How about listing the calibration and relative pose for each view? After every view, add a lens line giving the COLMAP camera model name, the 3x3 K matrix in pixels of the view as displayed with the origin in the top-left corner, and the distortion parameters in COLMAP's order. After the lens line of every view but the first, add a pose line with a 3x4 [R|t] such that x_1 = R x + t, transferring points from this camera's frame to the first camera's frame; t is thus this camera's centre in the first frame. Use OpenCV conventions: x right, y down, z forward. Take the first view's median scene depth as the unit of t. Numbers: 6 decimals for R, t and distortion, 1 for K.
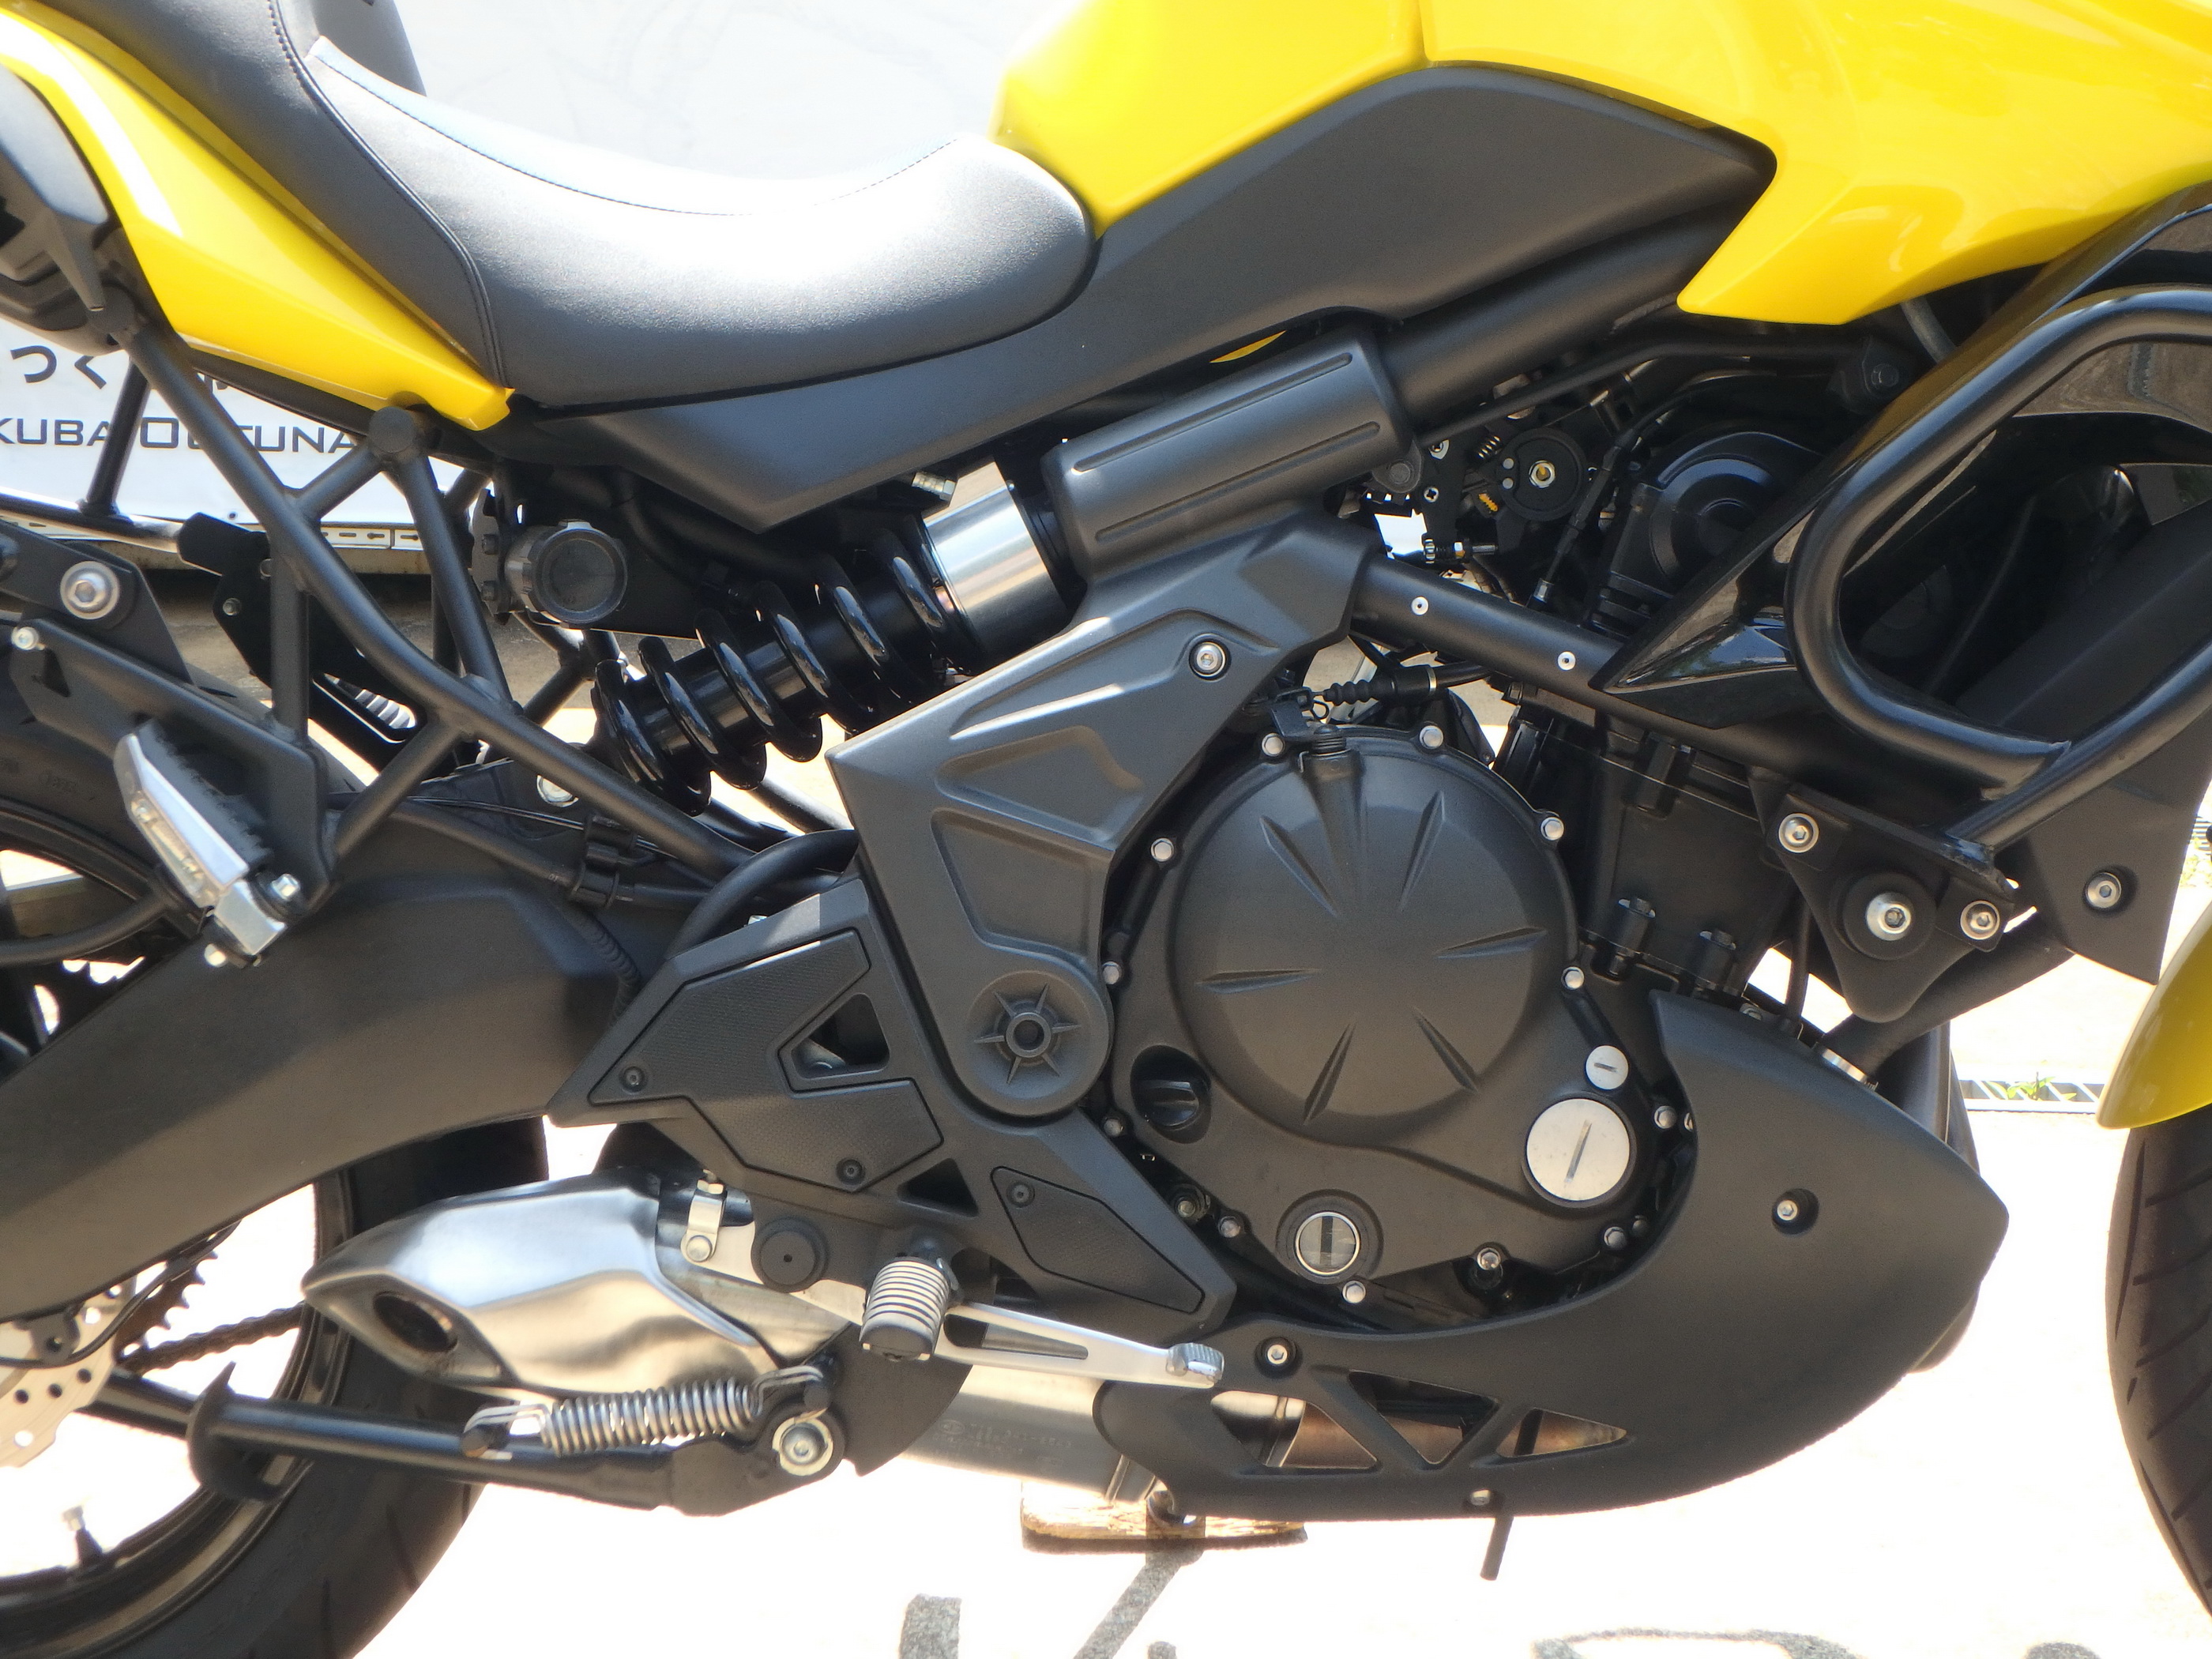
lens RADIAL K [[3184.8, 0, 1147.0], [0, 3184.8, 790.2], [0, 0, 1]] dist [-0.035637, 0.000000]
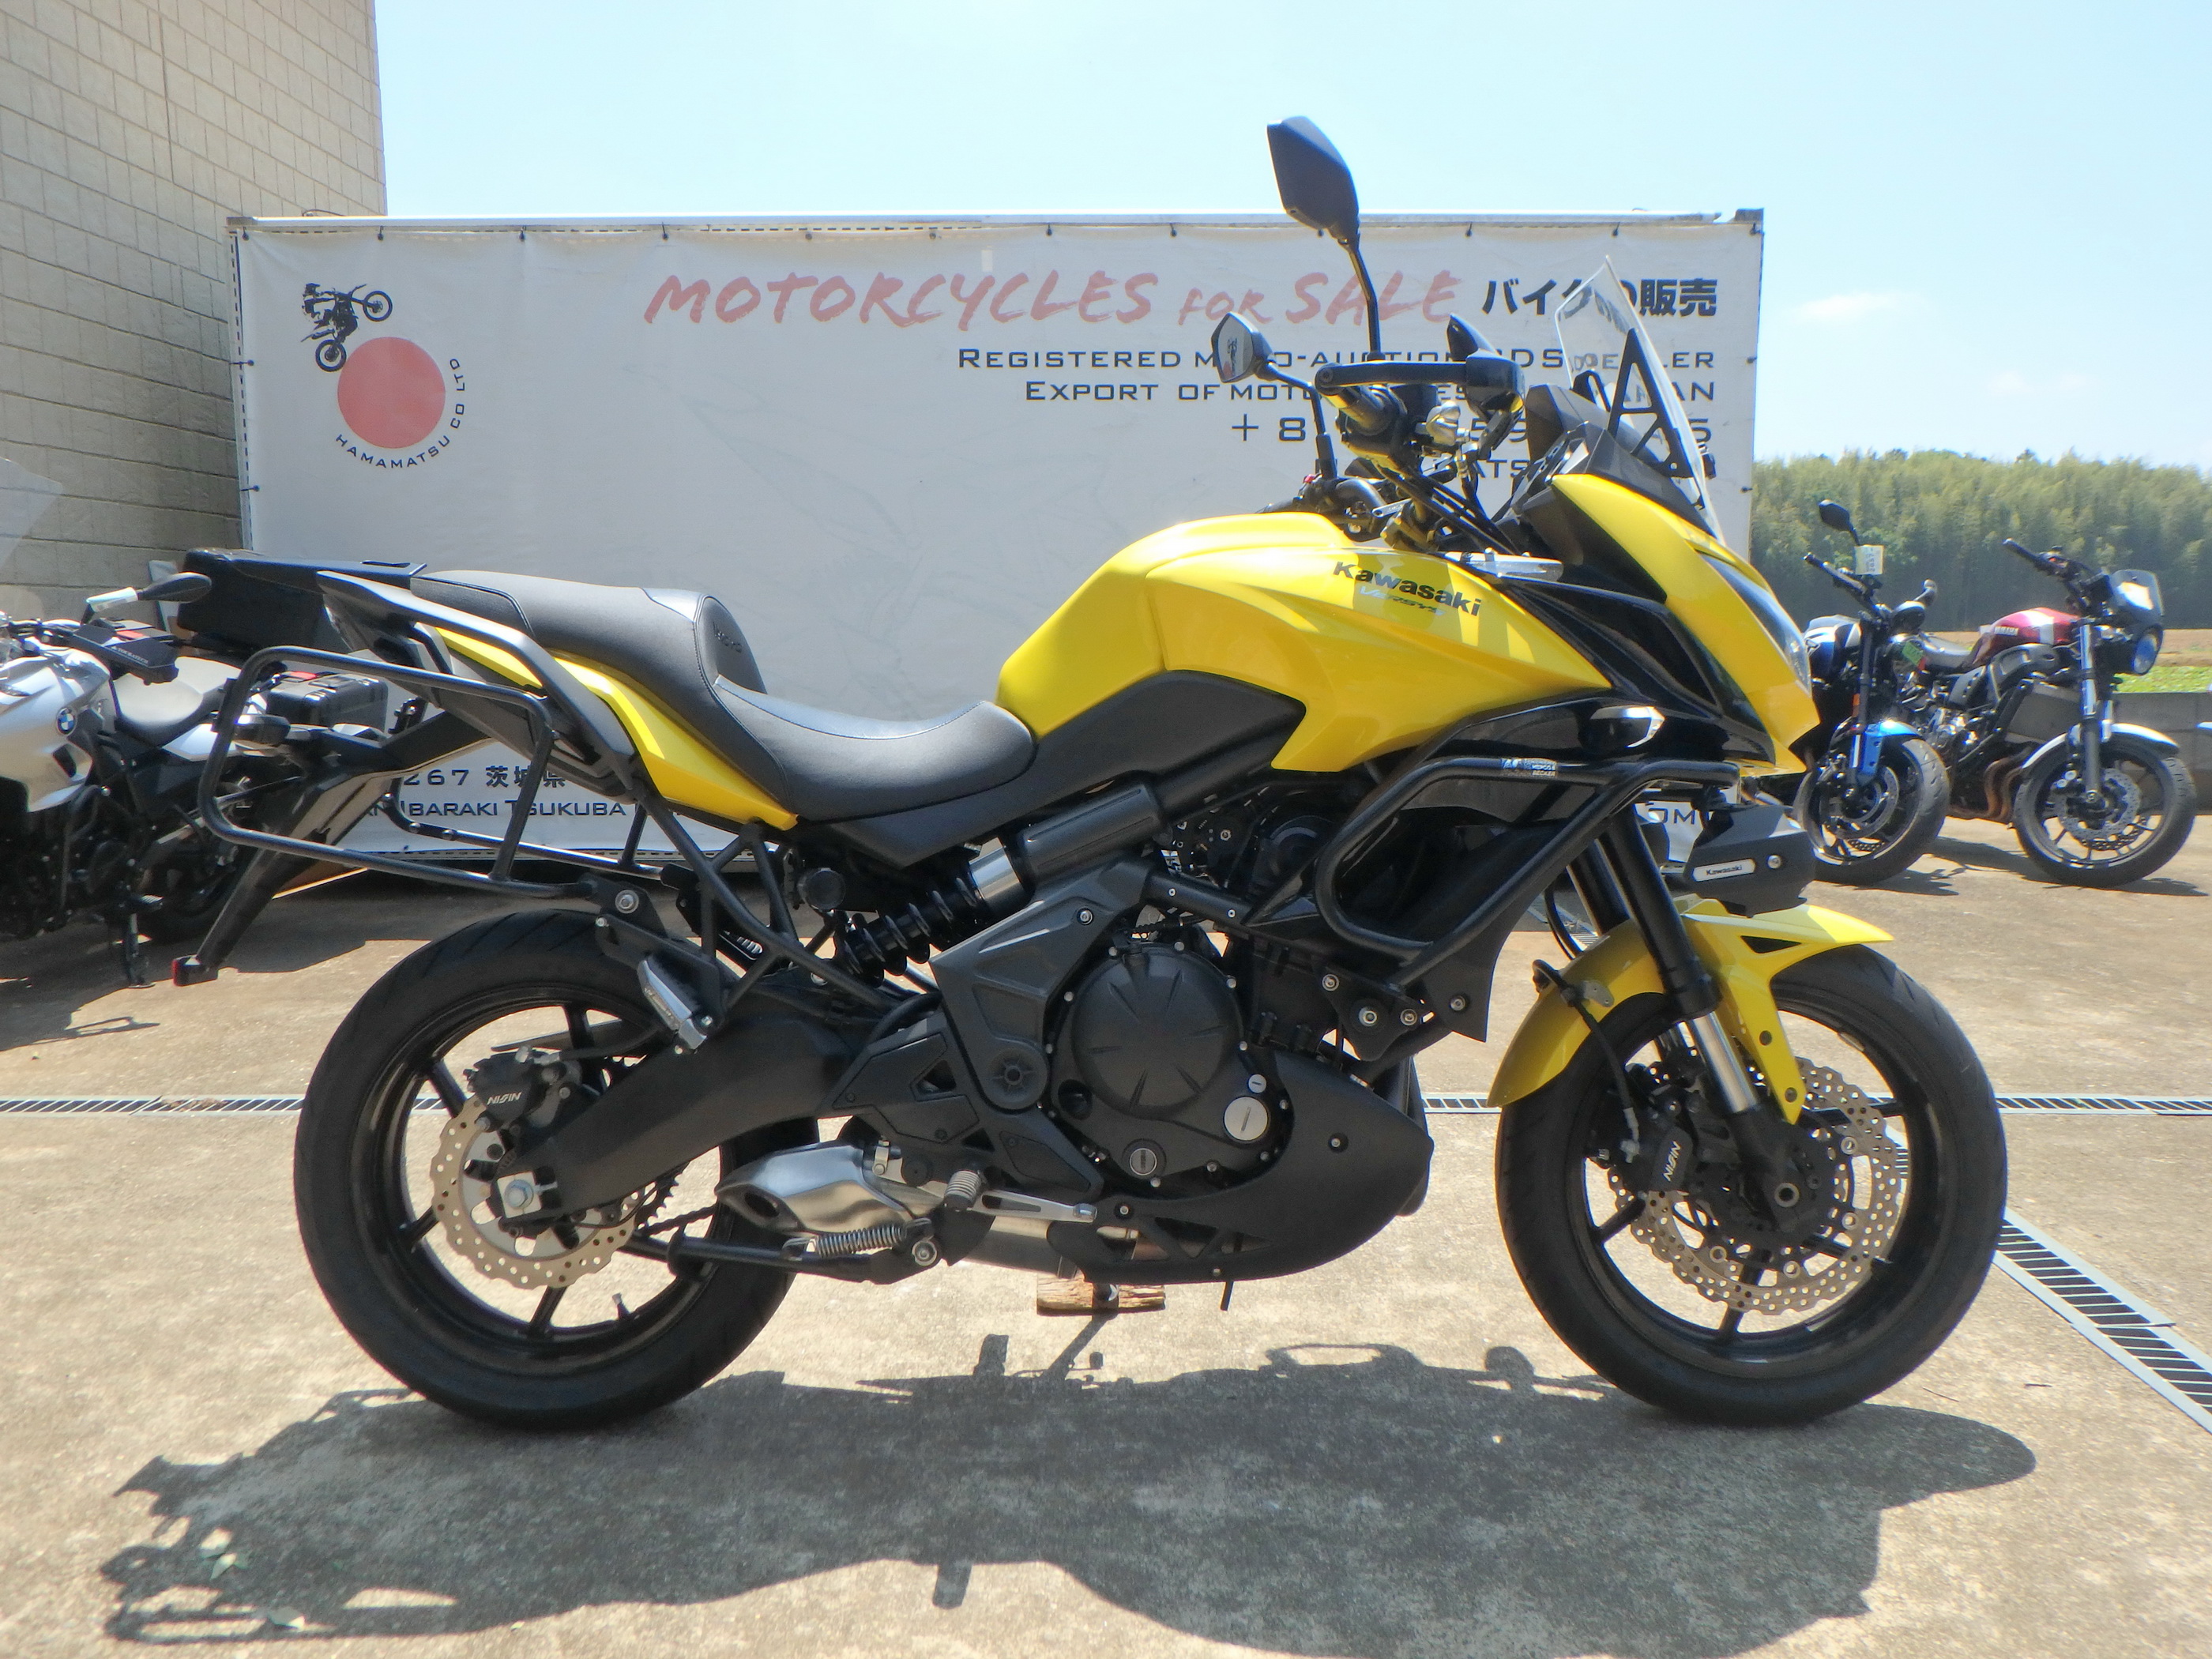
lens RADIAL K [[1702.6, 0, 1094.0], [0, 1702.6, 813.4], [0, 0, 1]] dist [-0.015669, -0.002081]
pose [[0.998763, -0.030606, -0.039185, 0.078045], [0.026862, 0.995326, -0.092762, 0.000820], [0.041841, 0.091595, 0.994917, -0.288511]]
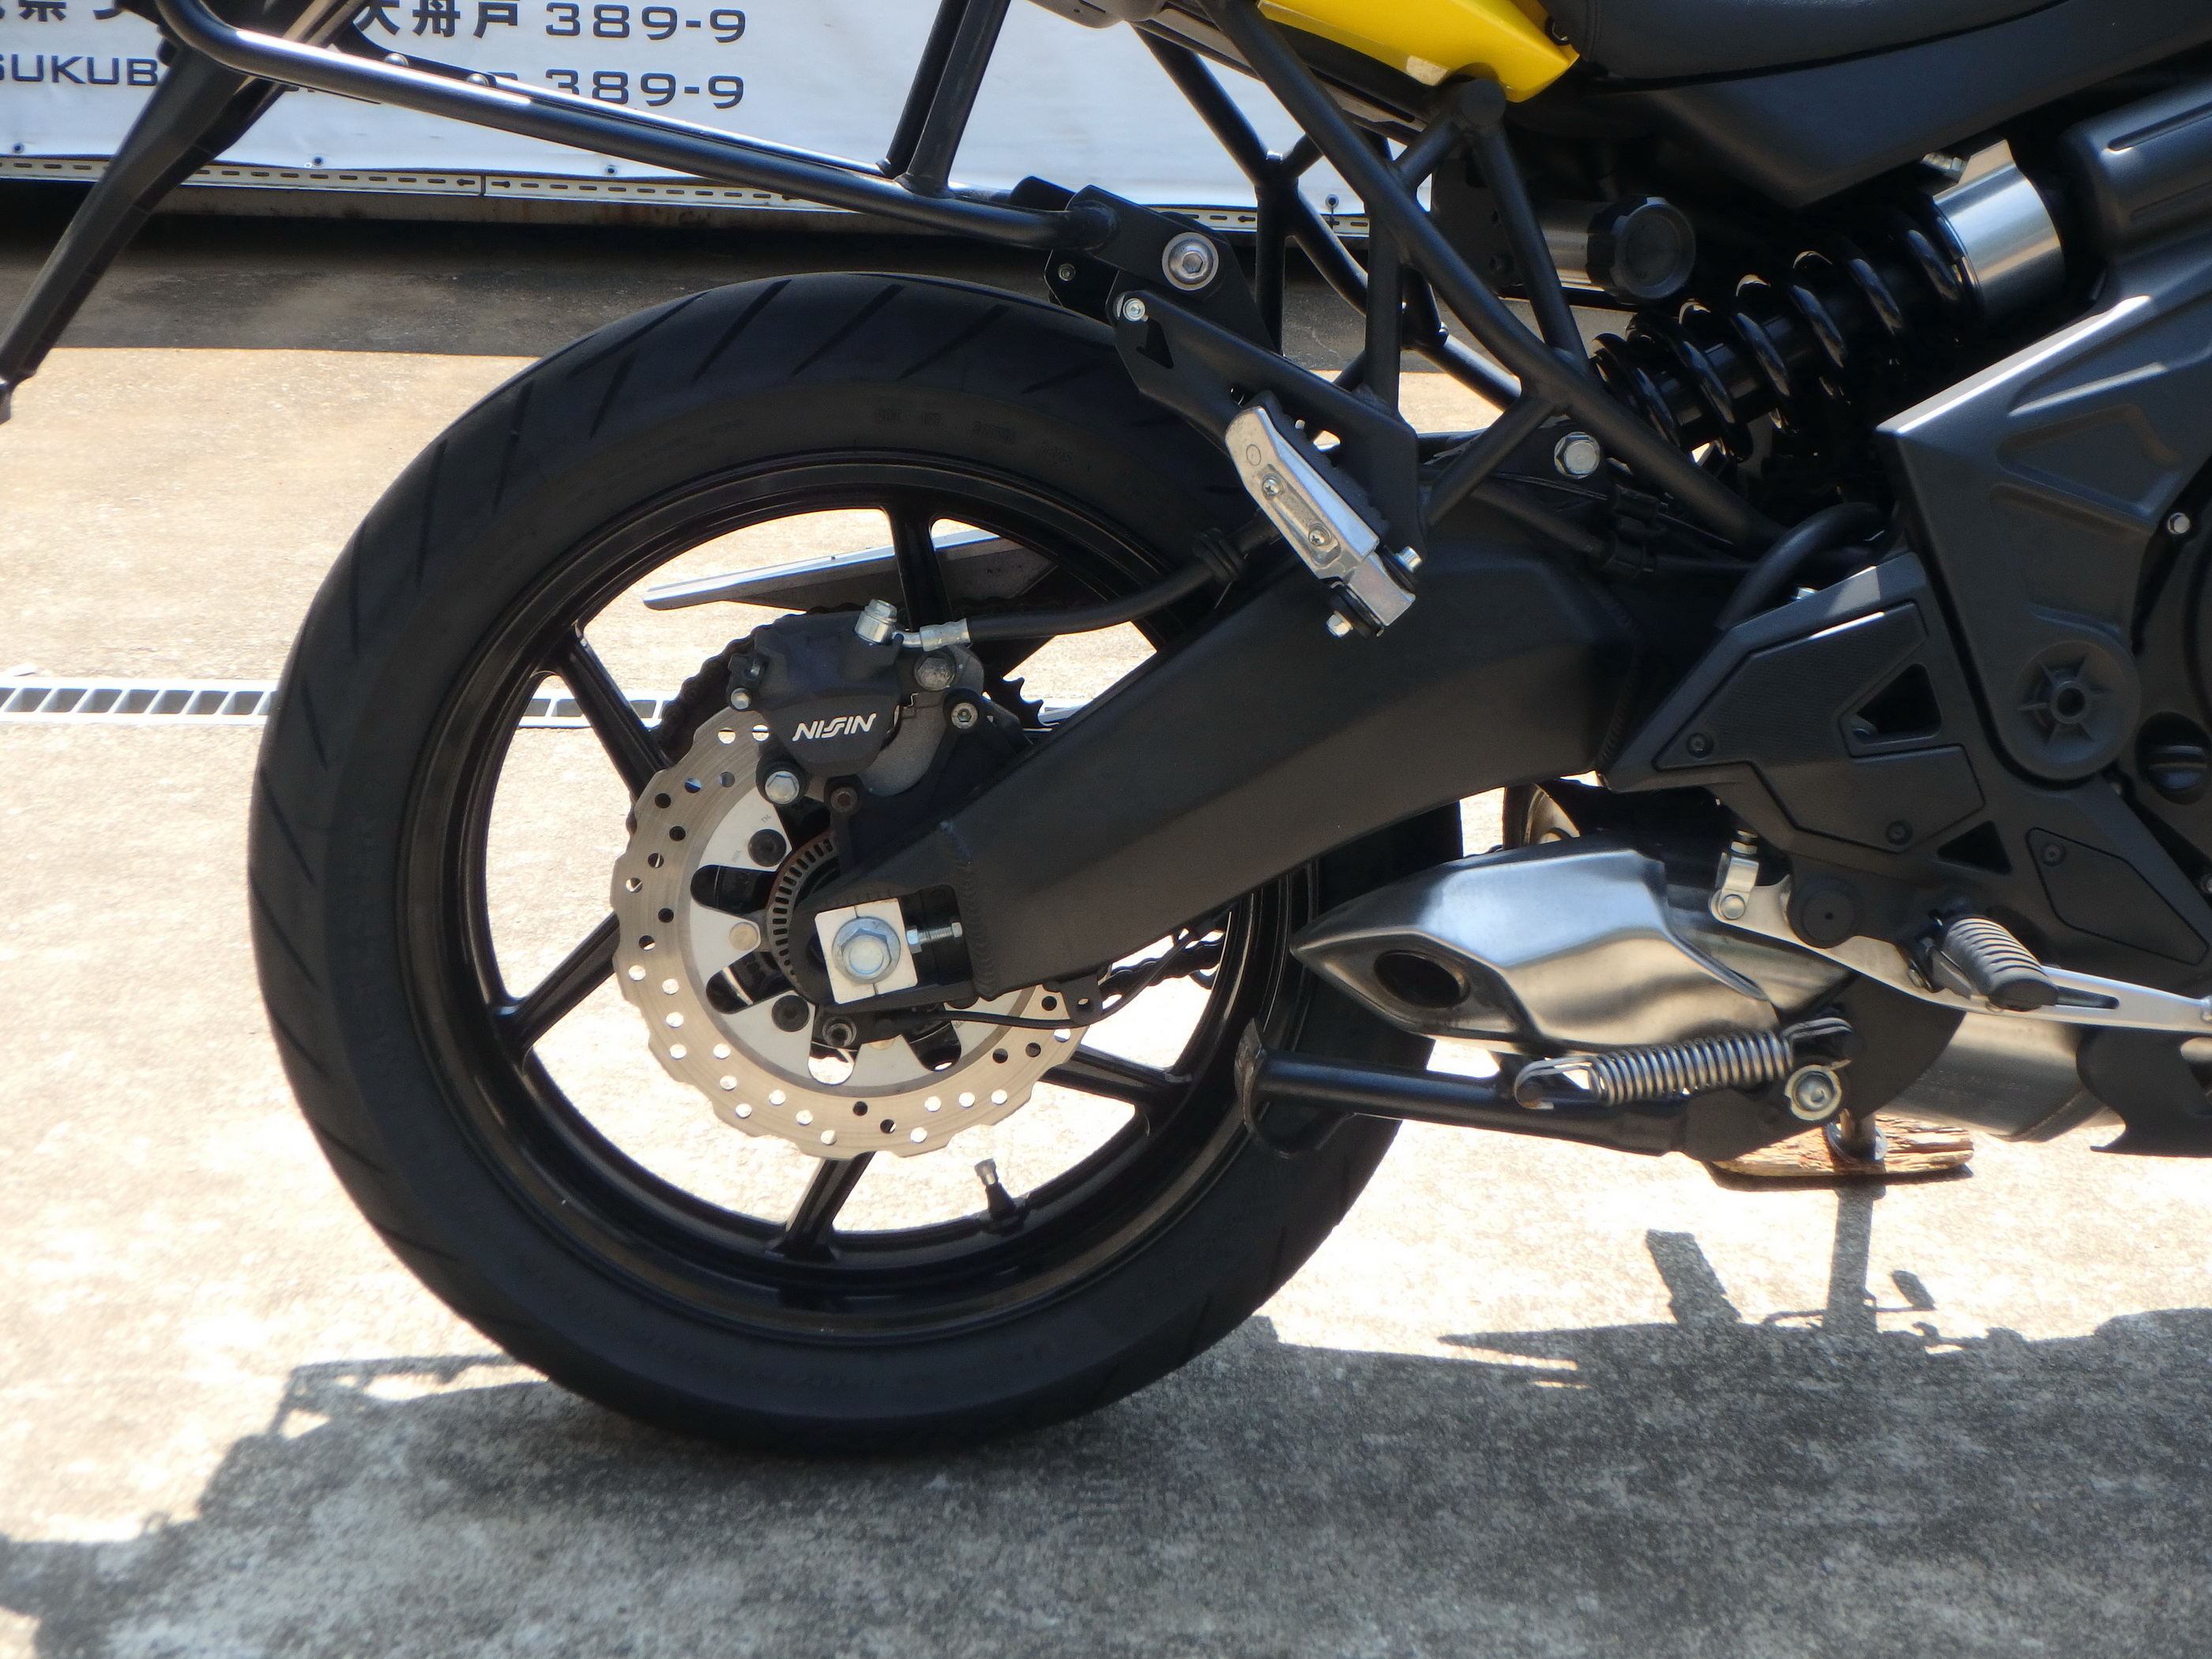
lens RADIAL K [[3184.8, 0, 1101.2], [0, 3184.8, 834.7], [0, 0, 1]] dist [-0.035637, 0.000000]
pose [[0.998169, -0.004572, 0.060319, -0.407803], [-0.002893, 0.992390, 0.123102, -0.006794], [-0.060422, -0.123051, 0.990559, -0.014315]]
